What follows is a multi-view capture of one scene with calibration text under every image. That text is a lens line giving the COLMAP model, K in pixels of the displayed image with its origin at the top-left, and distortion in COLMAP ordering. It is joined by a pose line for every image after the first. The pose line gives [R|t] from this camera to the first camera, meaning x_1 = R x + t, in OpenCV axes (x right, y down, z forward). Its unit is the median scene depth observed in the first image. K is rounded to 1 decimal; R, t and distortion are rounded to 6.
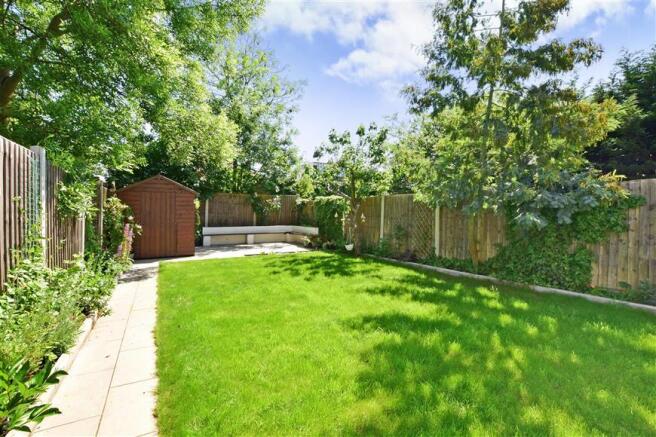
lens RADIAL K [[290.1, 0, 329.2], [0, 290.1, 197.4], [0, 0, 1]] dist [-0.019205, 0.000085]
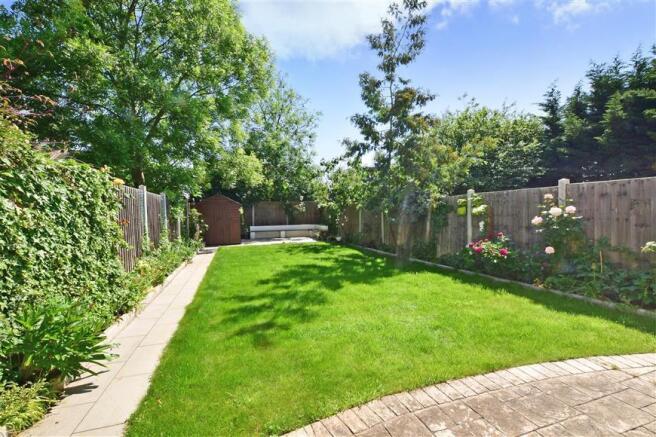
lens RADIAL K [[290.1, 0, 329.2], [0, 290.1, 197.4], [0, 0, 1]] dist [-0.019205, 0.000085]
pose [[0.975497, -0.030745, -0.217853, 0.278790], [0.031356, 0.999508, -0.000654, -0.027744], [0.217766, -0.006193, 0.975981, -0.340885]]
